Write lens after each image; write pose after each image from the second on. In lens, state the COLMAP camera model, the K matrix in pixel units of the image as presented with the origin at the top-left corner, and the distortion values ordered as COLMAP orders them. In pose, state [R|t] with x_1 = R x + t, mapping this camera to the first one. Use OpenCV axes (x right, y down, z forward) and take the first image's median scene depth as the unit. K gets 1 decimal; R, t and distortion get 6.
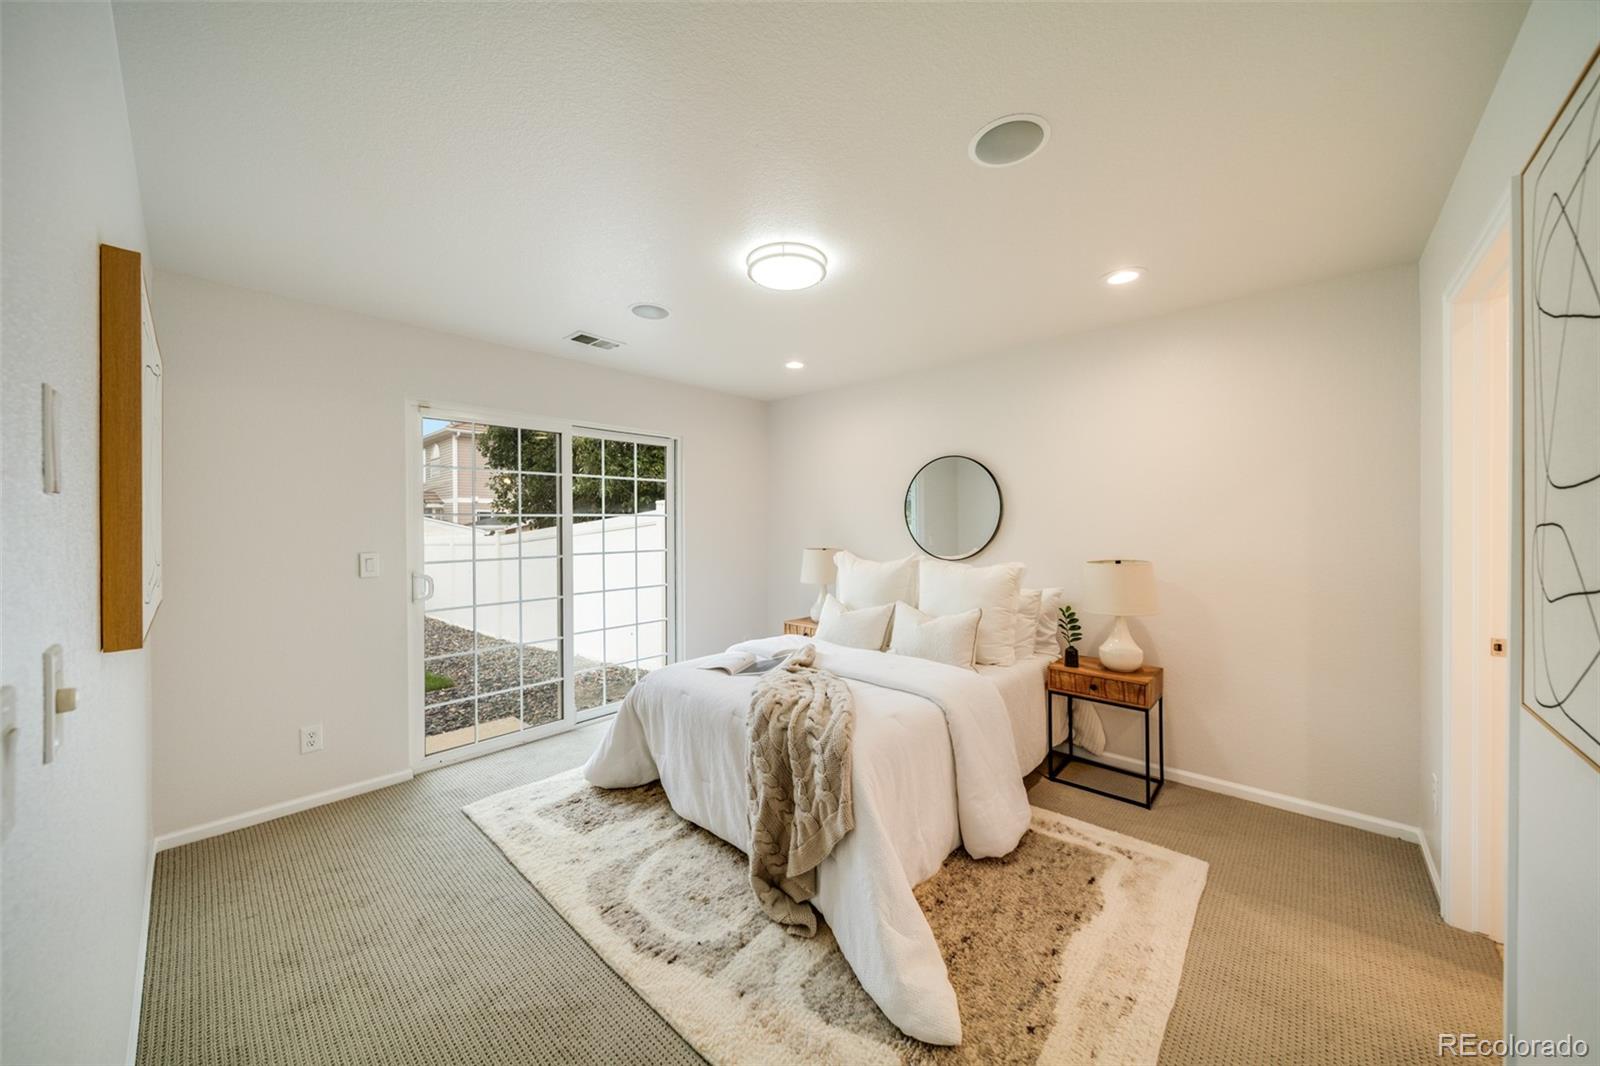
lens RADIAL K [[555.1, 0, 802.5], [0, 555.1, 520.1], [0, 0, 1]] dist [0.000230, -0.000004]
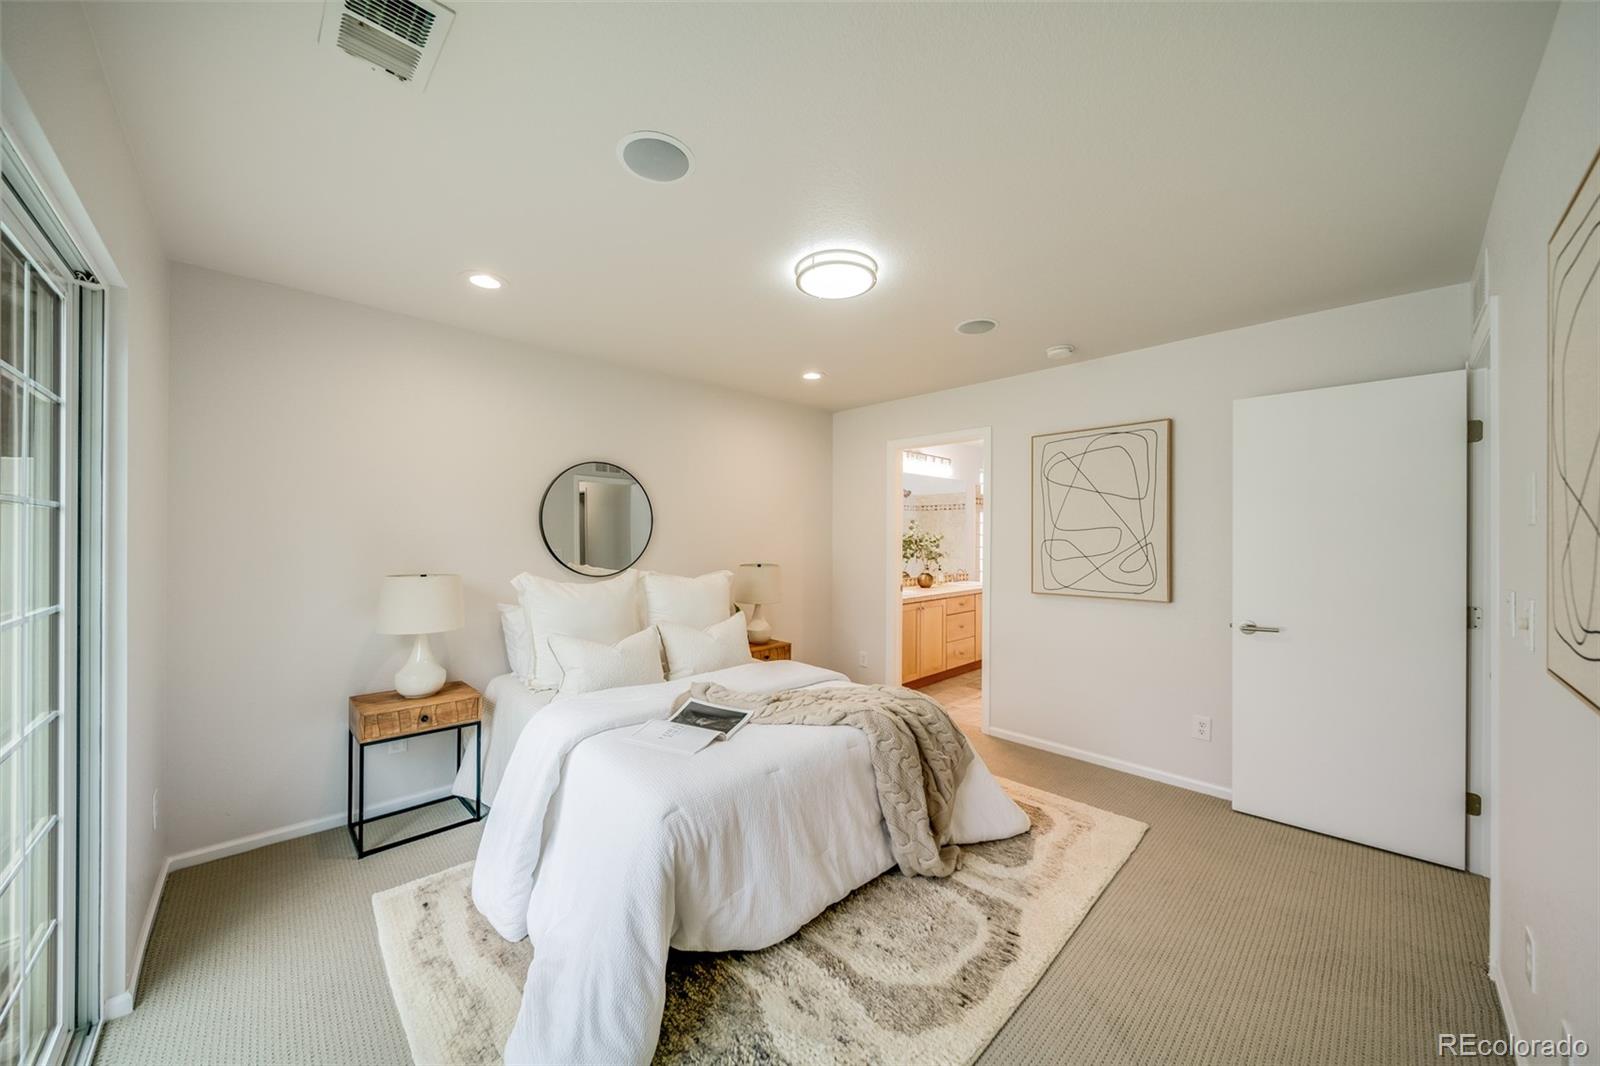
lens RADIAL K [[563.9, 0, 797.0], [0, 563.9, 528.2], [0, 0, 1]] dist [0.001317, -0.000105]
pose [[0.071294, 0.021320, 0.997228, -1.043925], [-0.011268, 0.999725, -0.020568, 0.016081], [-0.997392, -0.009770, 0.071514, 1.017695]]
